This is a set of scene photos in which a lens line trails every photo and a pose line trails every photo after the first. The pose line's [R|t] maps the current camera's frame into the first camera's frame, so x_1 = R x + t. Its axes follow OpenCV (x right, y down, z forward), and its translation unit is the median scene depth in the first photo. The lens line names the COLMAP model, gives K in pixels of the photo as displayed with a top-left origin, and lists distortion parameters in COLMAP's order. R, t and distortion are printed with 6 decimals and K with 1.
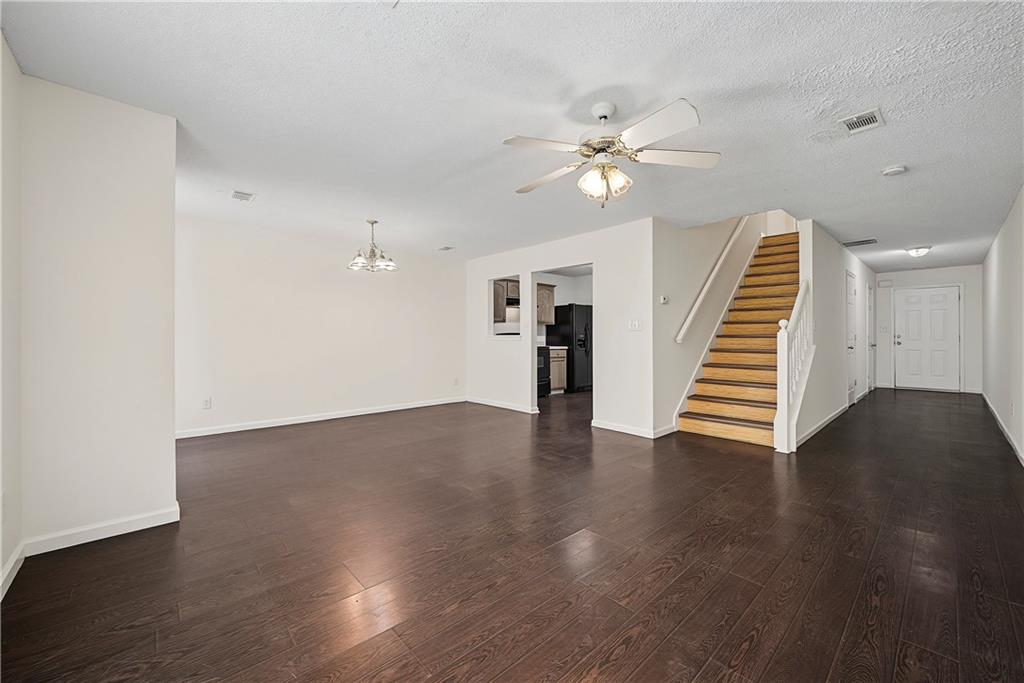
lens RADIAL K [[369.9, 0, 529.6], [0, 369.9, 334.4], [0, 0, 1]] dist [-0.007252, -0.000289]
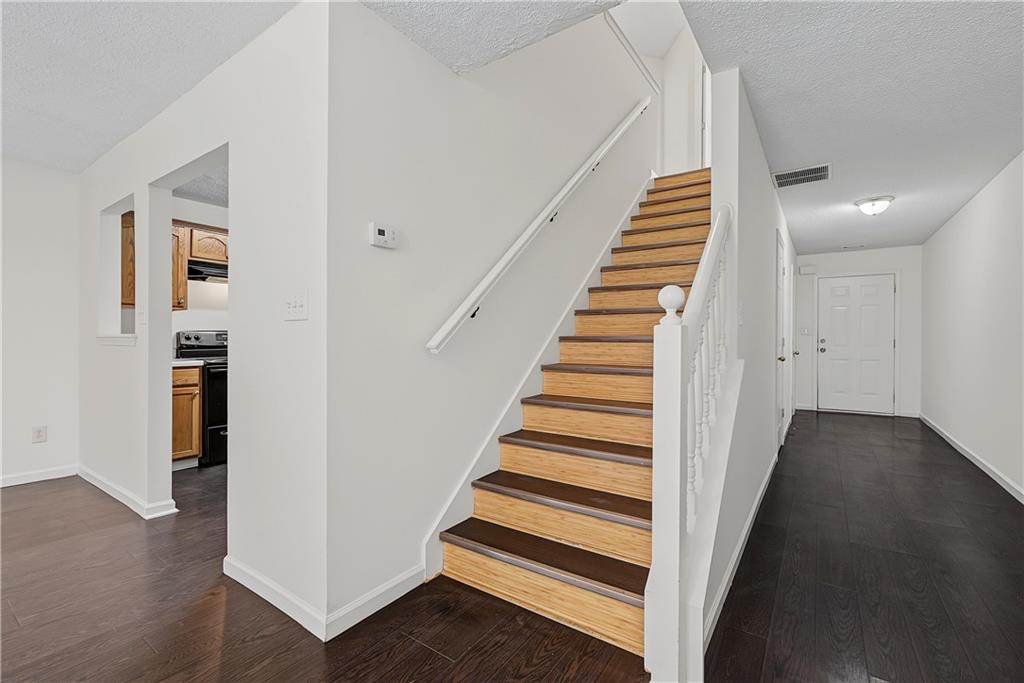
lens RADIAL K [[455.2, 0, 506.8], [0, 455.2, 339.8], [0, 0, 1]] dist [-0.004917, -0.000196]
pose [[0.974548, 0.005918, 0.224101, 0.211007], [-0.007516, 0.999952, 0.006281, 0.002638], [-0.224053, -0.007806, 0.974546, 0.296006]]
